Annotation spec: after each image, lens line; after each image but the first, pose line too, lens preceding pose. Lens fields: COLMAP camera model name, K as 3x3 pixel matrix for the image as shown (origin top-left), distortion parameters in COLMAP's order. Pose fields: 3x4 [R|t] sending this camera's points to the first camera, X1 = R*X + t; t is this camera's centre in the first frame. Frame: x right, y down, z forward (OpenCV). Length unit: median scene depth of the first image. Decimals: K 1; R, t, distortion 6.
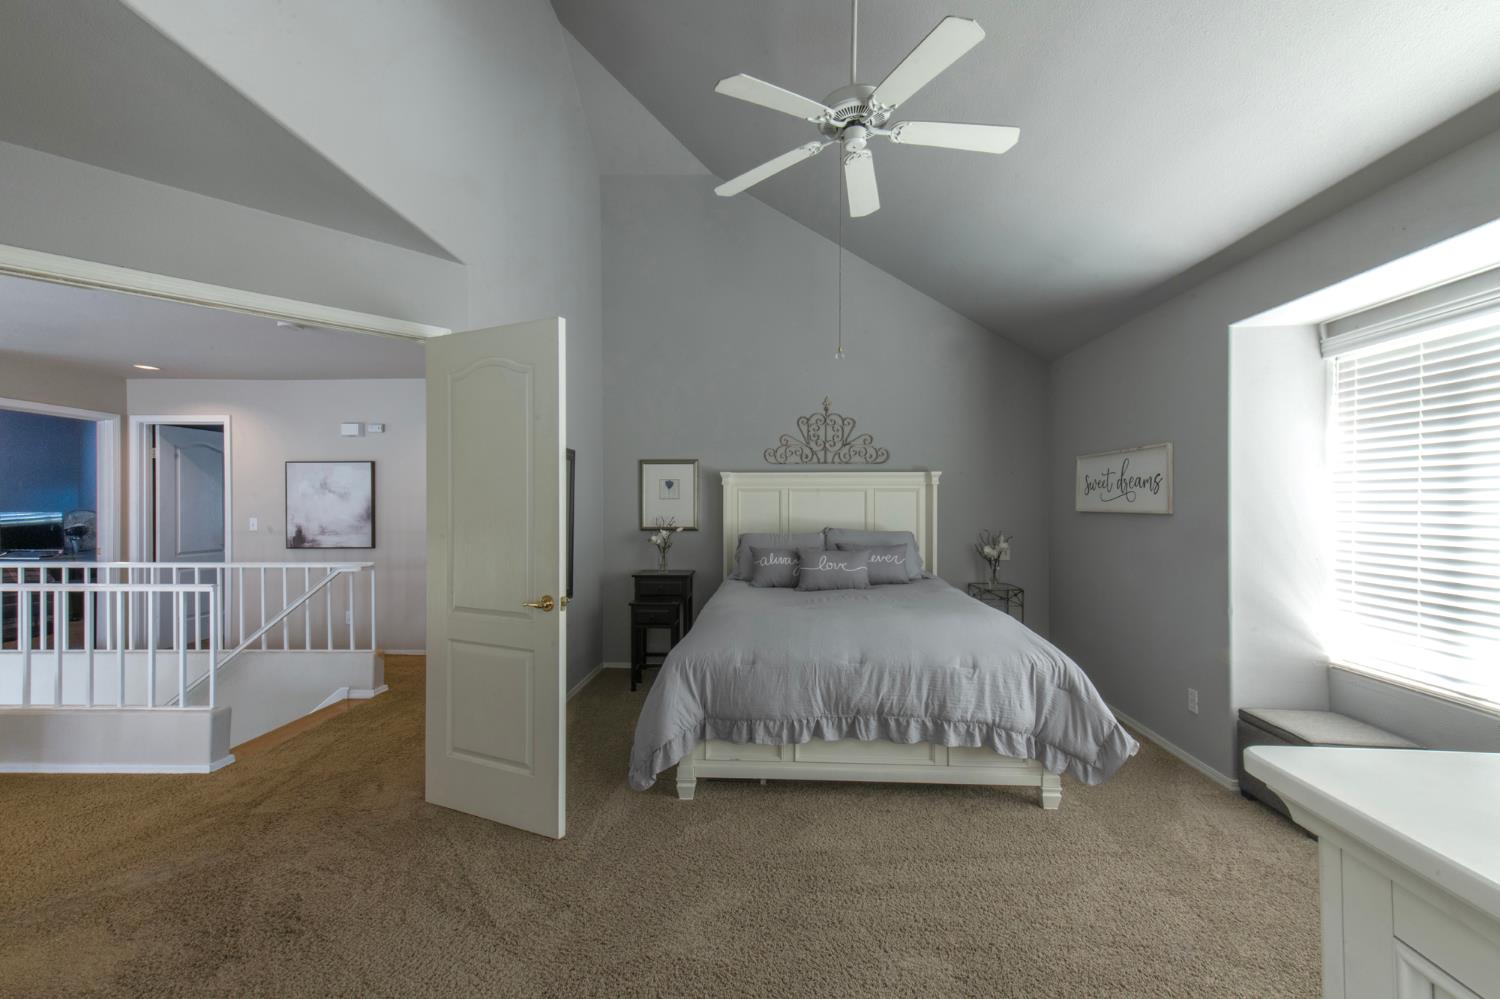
lens RADIAL K [[616.4, 0, 751.1], [0, 616.4, 511.5], [0, 0, 1]] dist [0.030898, 0.000679]
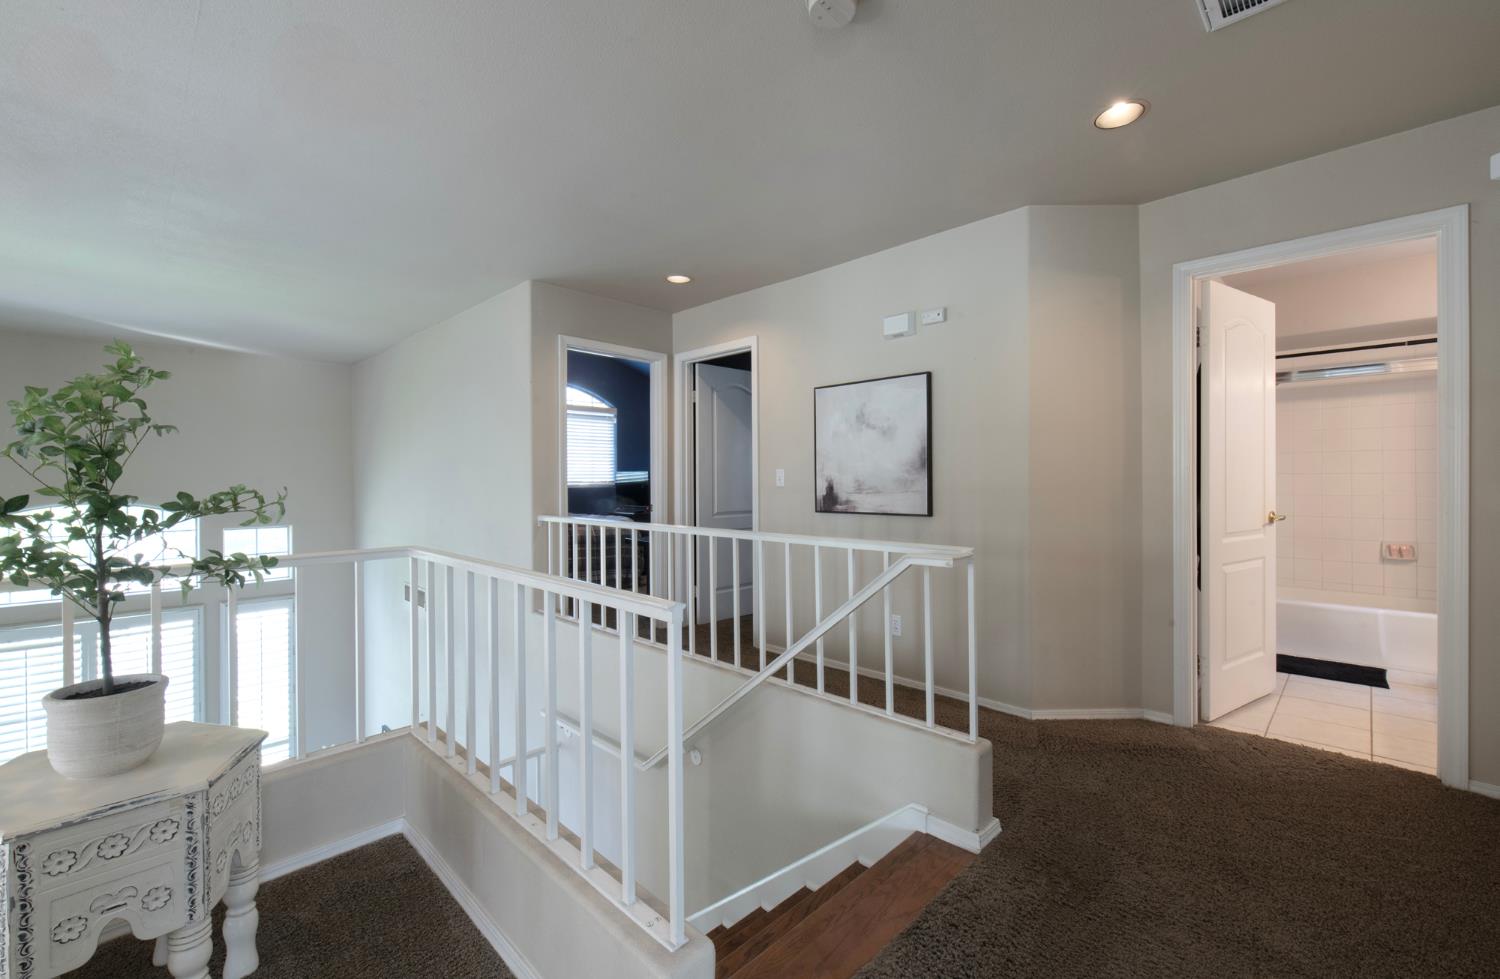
lens RADIAL K [[620.3, 0, 751.2], [0, 620.3, 485.5], [0, 0, 1]] dist [0.000771, 0.000008]
pose [[0.745363, 0.000327, -0.666658, -0.337039], [0.003108, 0.999987, 0.003965, 0.026341], [0.666651, -0.005027, 0.745353, 0.441143]]
